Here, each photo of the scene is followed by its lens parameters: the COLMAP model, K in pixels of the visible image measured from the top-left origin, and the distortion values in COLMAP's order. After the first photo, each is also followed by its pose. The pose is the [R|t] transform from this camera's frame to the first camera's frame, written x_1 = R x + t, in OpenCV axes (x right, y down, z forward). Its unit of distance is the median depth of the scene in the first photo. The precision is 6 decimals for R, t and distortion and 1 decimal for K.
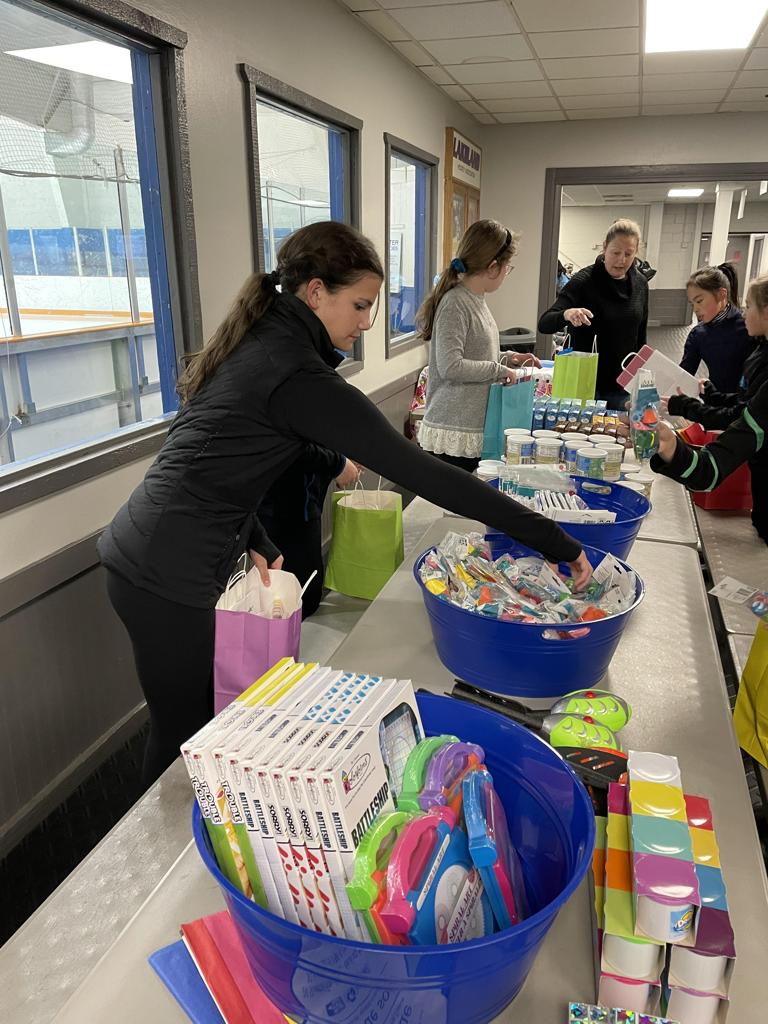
lens RADIAL K [[766.5, 0, 389.5], [0, 766.5, 512.7], [0, 0, 1]] dist [0.086096, -0.103990]
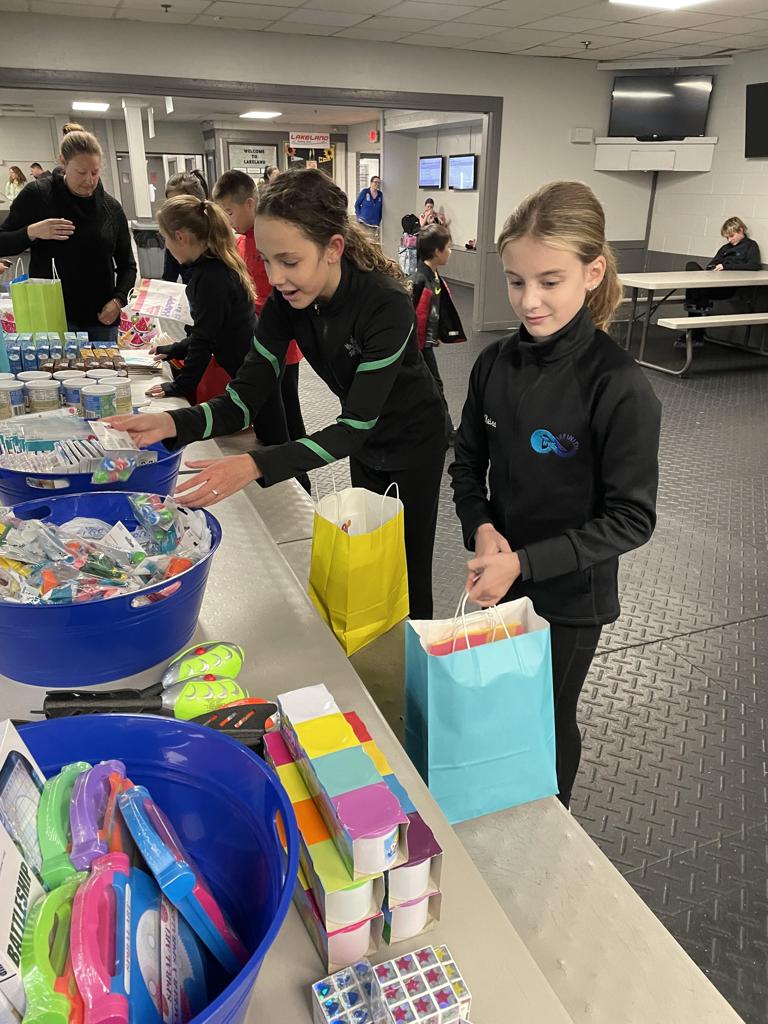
lens RADIAL K [[766.5, 0, 389.5], [0, 766.5, 512.7], [0, 0, 1]] dist [0.086096, -0.103990]
pose [[0.779240, -0.232891, 0.581847, -0.057592], [0.180515, 0.972453, 0.147480, -0.018692], [-0.600166, -0.009890, 0.799814, 0.119117]]
